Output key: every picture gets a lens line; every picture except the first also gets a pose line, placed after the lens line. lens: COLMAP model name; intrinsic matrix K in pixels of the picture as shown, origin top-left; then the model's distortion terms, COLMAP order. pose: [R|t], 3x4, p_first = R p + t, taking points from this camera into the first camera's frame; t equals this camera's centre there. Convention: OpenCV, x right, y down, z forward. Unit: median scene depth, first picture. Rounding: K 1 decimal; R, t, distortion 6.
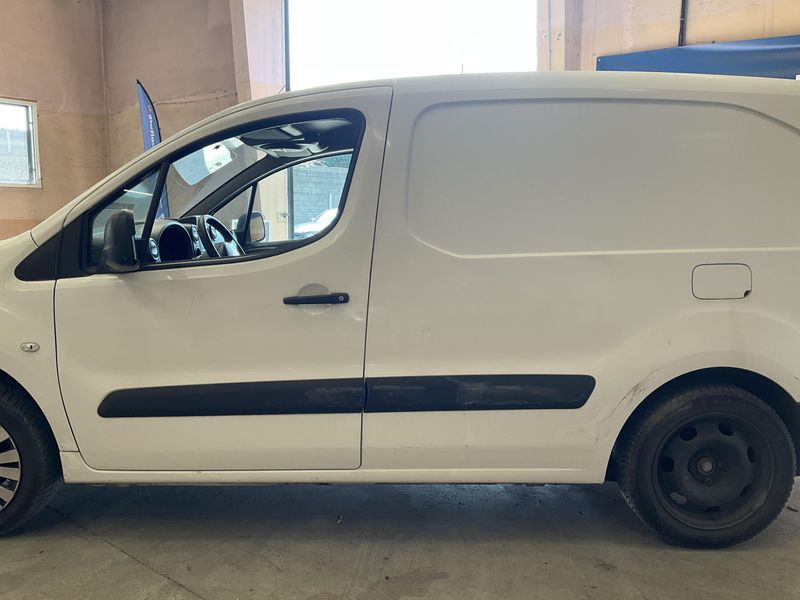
lens RADIAL K [[664.4, 0, 400.0], [0, 664.4, 300.0], [0, 0, 1]] dist [0.077913, -0.139117]
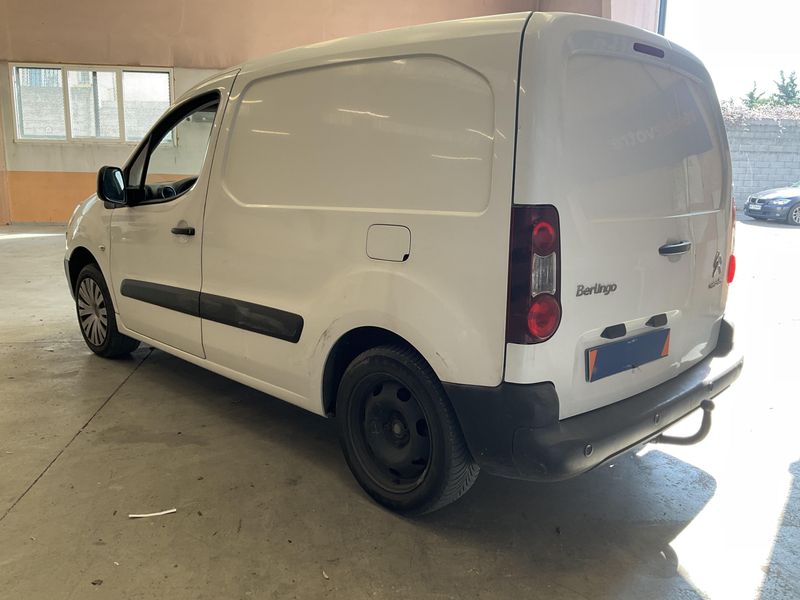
lens RADIAL K [[664.4, 0, 400.0], [0, 664.4, 300.0], [0, 0, 1]] dist [0.077913, -0.139117]
pose [[0.705882, 0.140544, -0.694247, 1.174771], [-0.101639, 0.990072, 0.097088, -0.040293], [0.701000, 0.002030, 0.713159, 0.310263]]
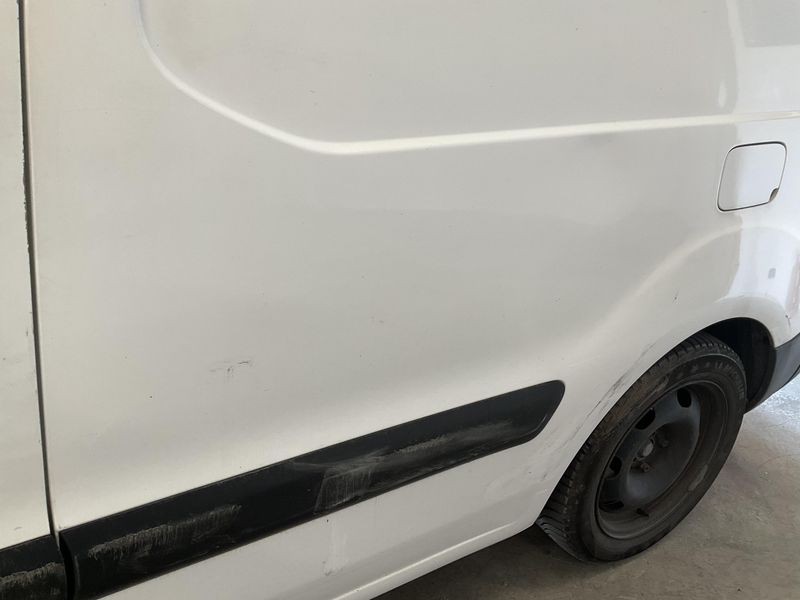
lens RADIAL K [[661.8, 0, 402.9], [0, 661.8, 303.2], [0, 0, 1]] dist [0.073031, -0.105648]
pose [[0.851119, -0.153944, 0.501894, -0.055562], [-0.025405, 0.942840, 0.332276, -0.103205], [-0.524358, -0.295557, 0.798558, 0.675605]]
